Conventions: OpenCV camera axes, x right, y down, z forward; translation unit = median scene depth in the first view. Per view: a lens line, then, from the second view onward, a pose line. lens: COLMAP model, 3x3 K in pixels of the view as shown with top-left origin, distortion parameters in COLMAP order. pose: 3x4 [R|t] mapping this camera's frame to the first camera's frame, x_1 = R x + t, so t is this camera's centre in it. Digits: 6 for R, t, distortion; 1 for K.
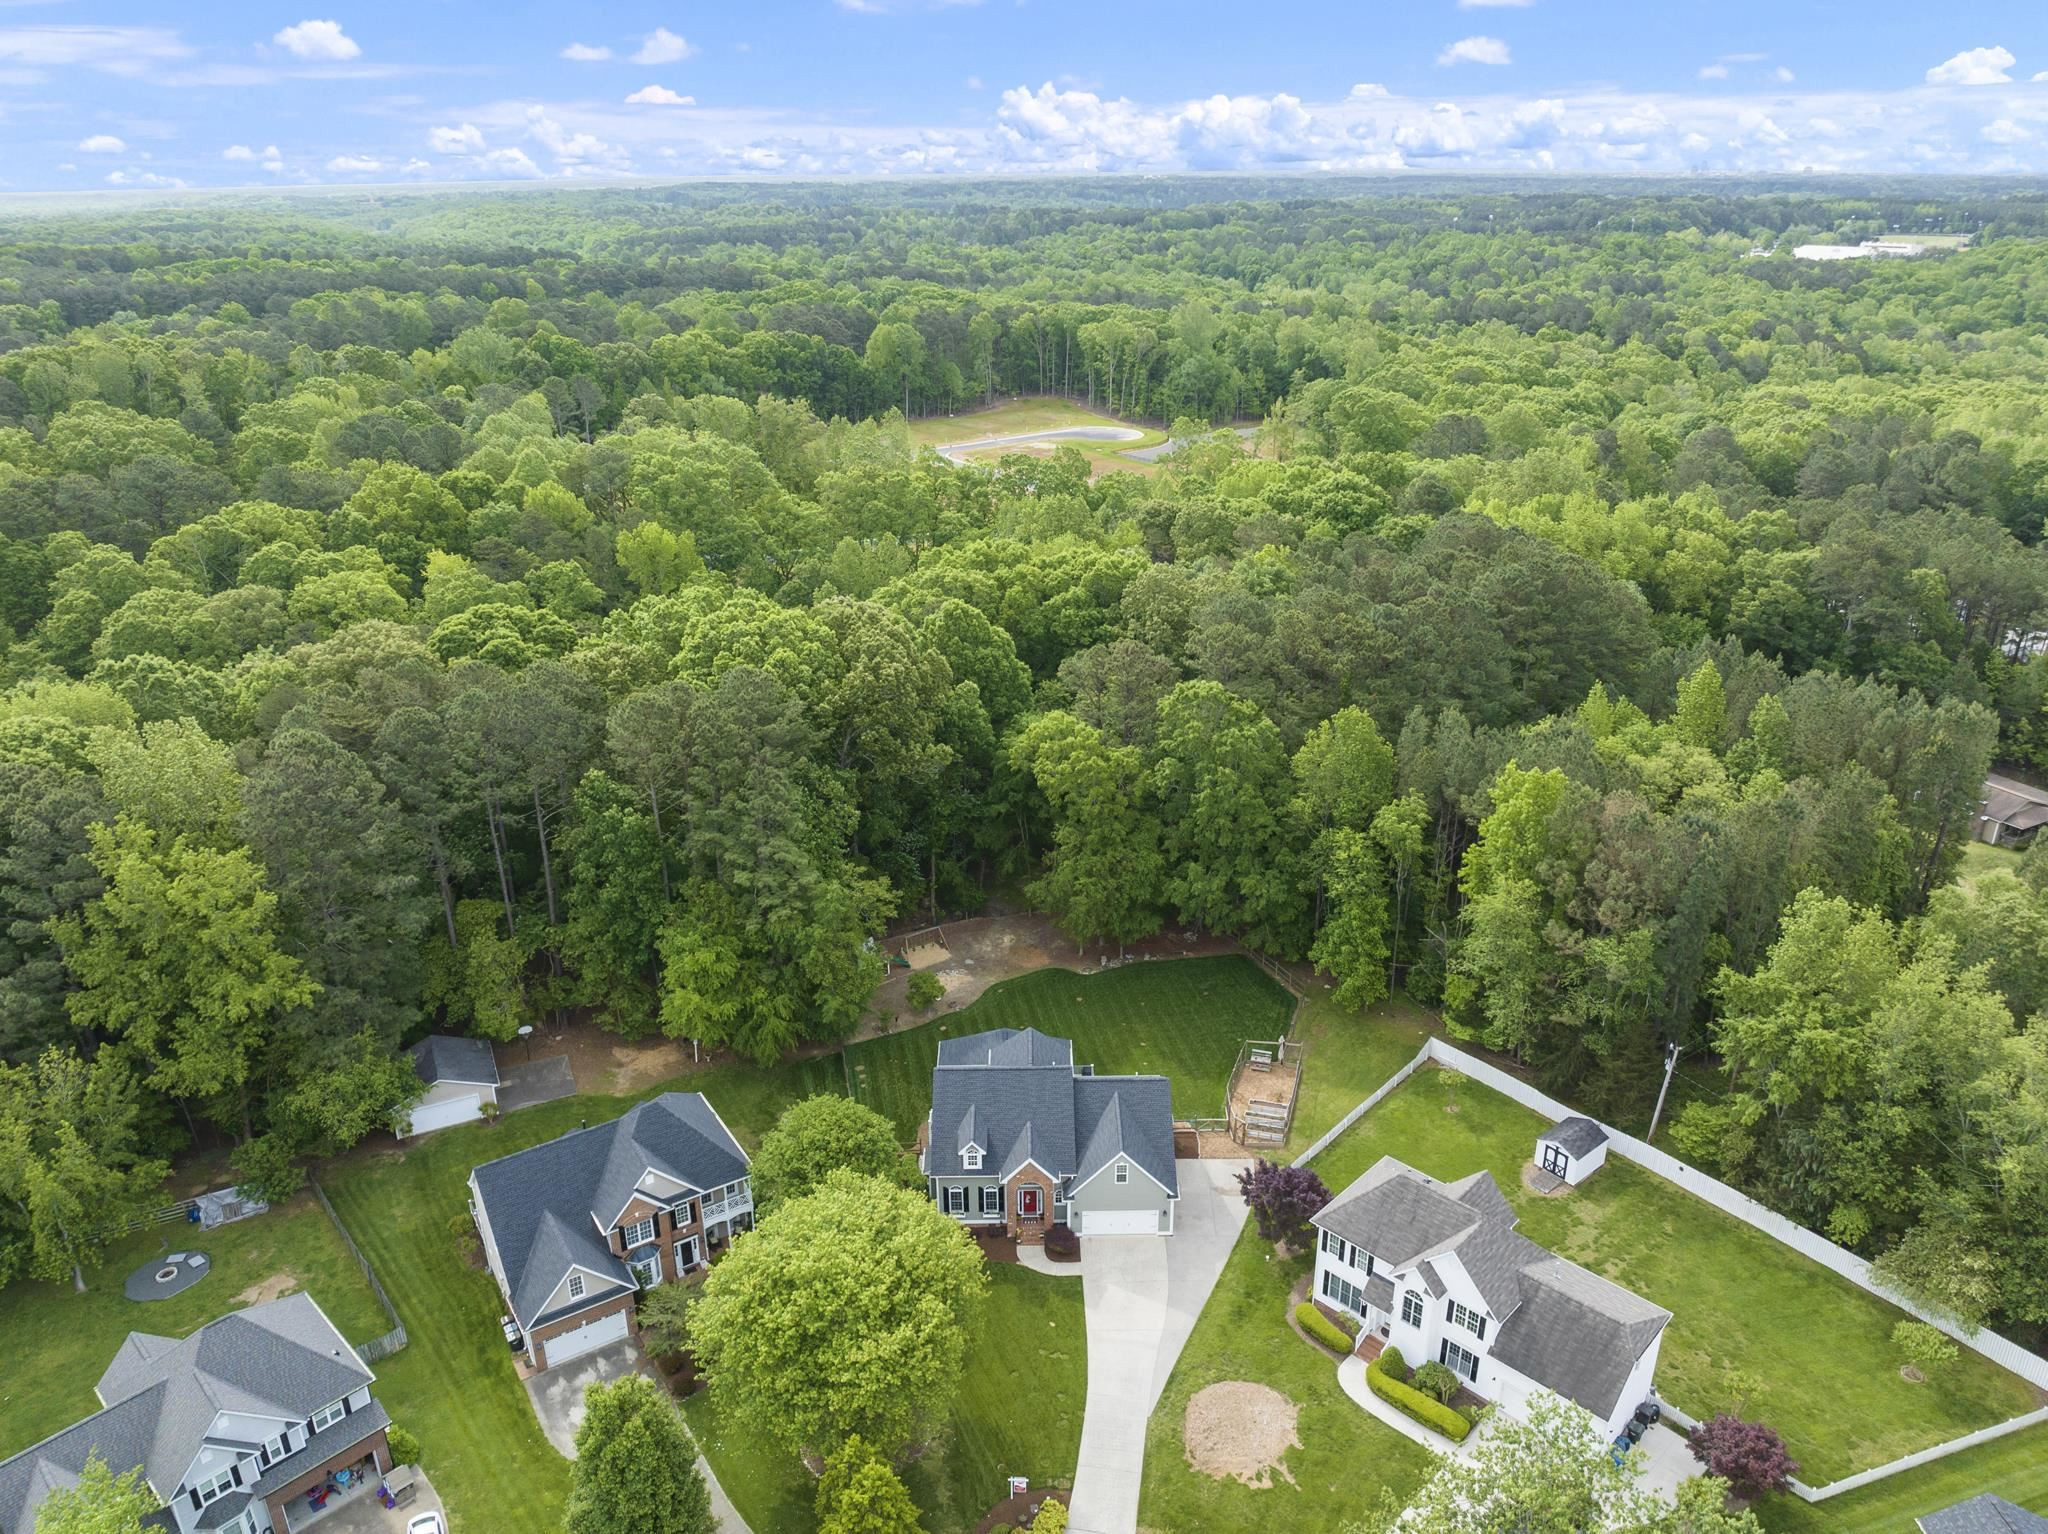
lens RADIAL K [[1456.8, 0, 1026.9], [0, 1456.8, 778.7], [0, 0, 1]] dist [-0.062876, 0.036032]
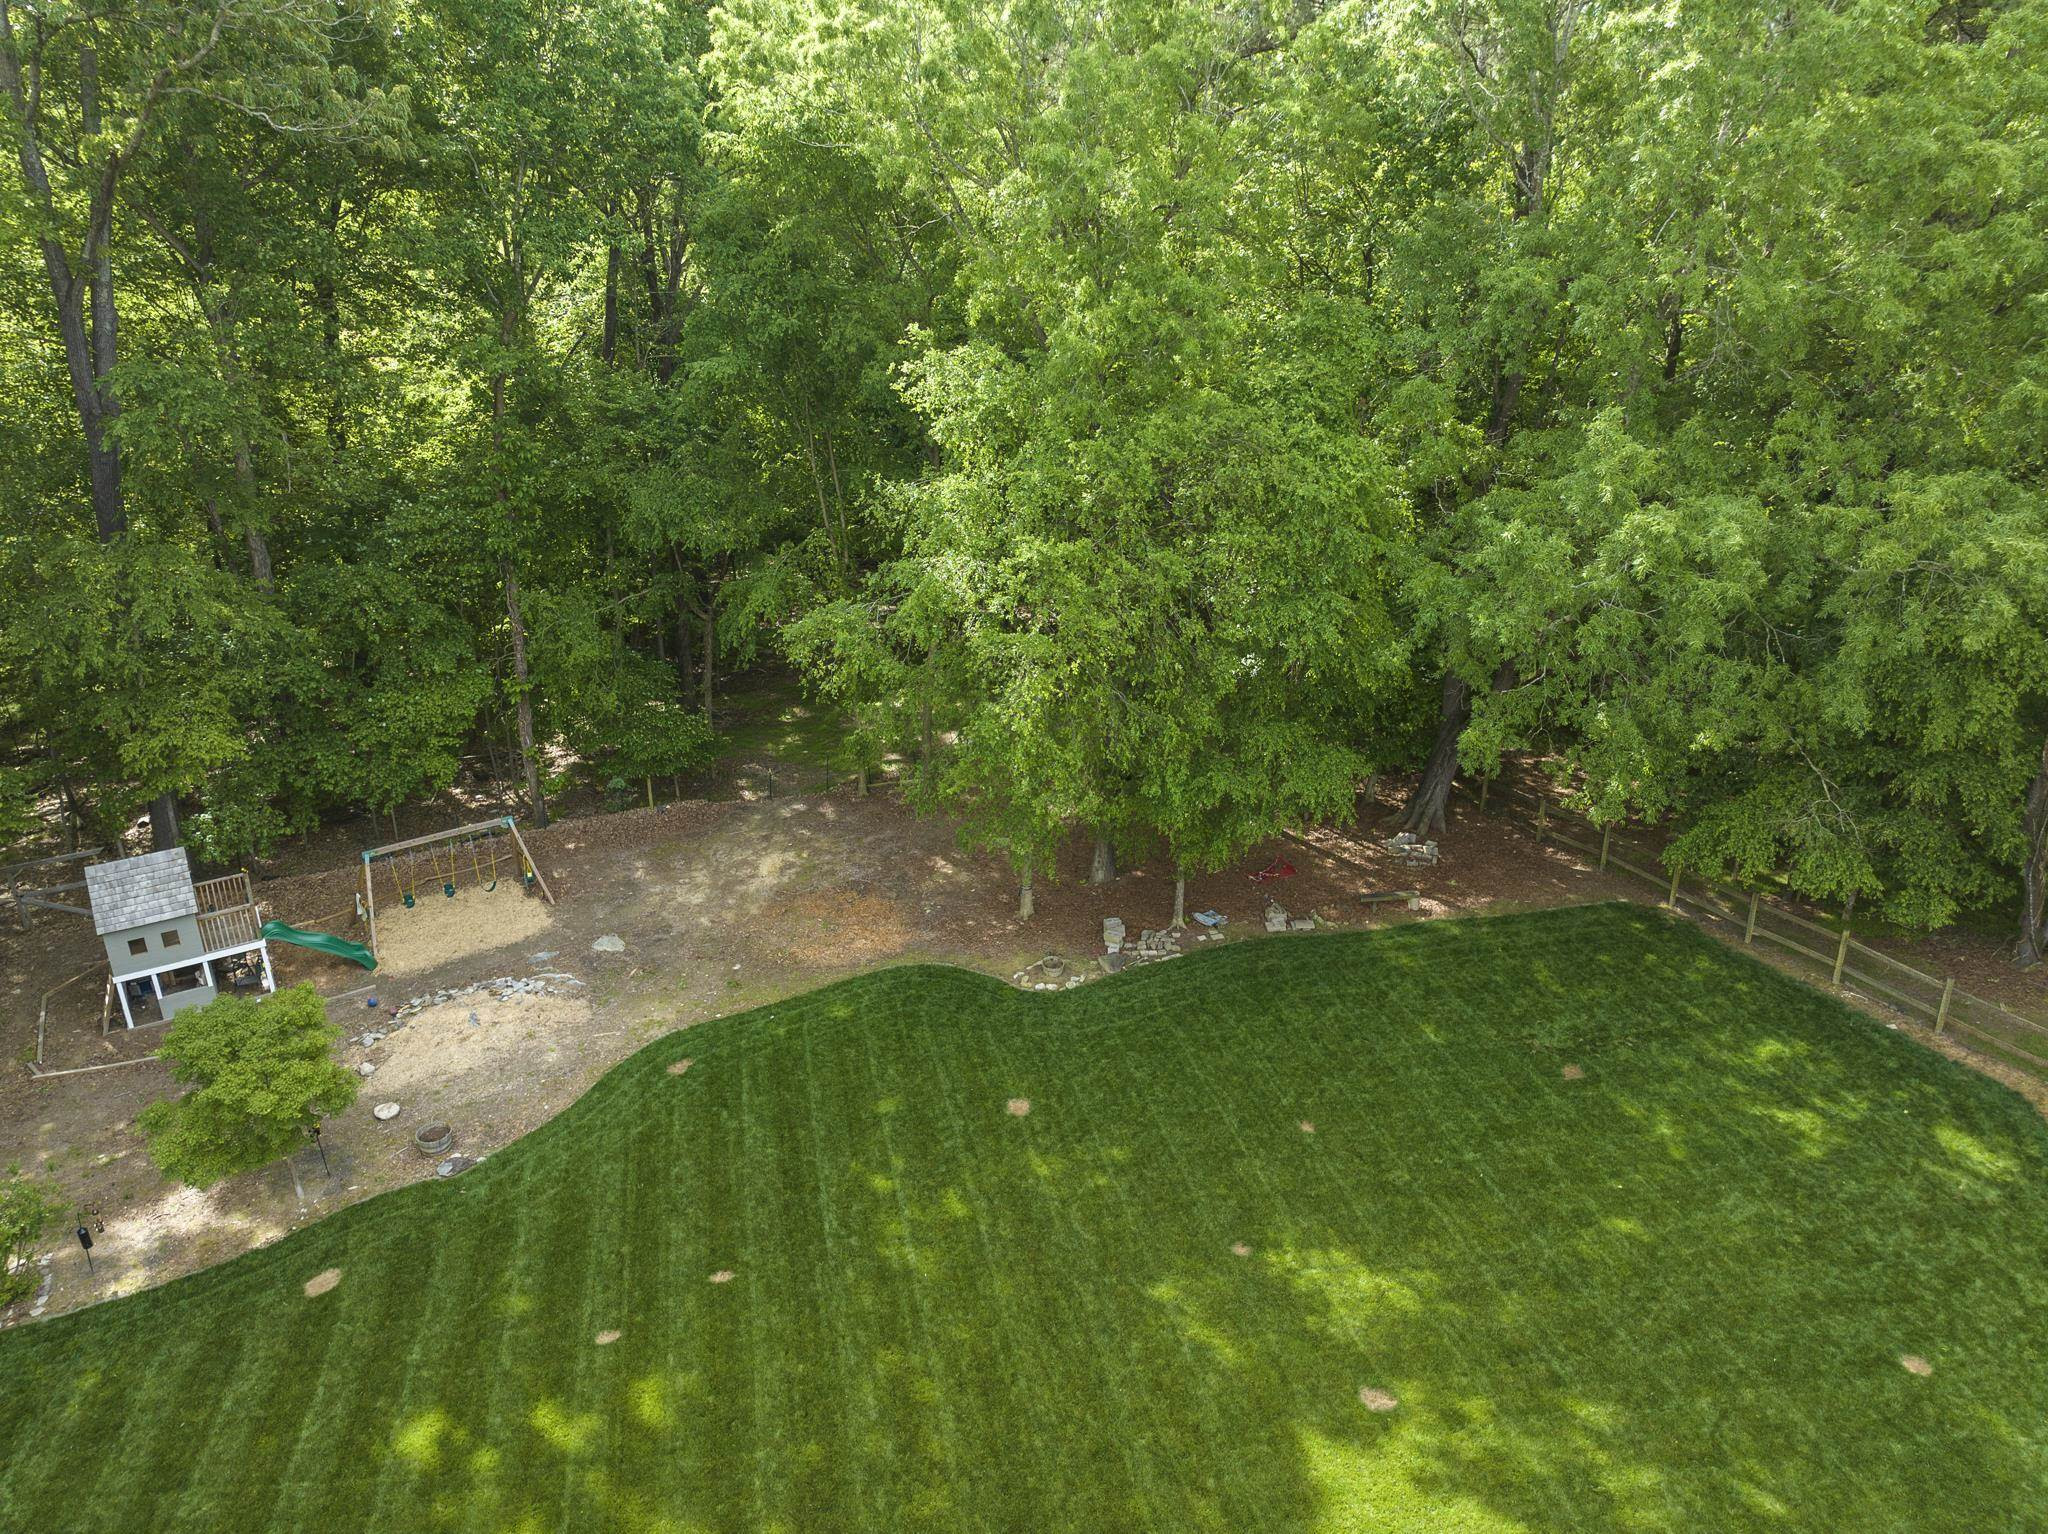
lens RADIAL K [[1456.8, 0, 1014.7], [0, 1456.8, 767.2], [0, 0, 1]] dist [-0.062876, 0.036032]
pose [[0.999684, -0.010029, 0.023064, 0.032580], [0.009916, 0.999938, 0.005032, 0.103539], [-0.023113, -0.004802, 0.999721, 0.819487]]
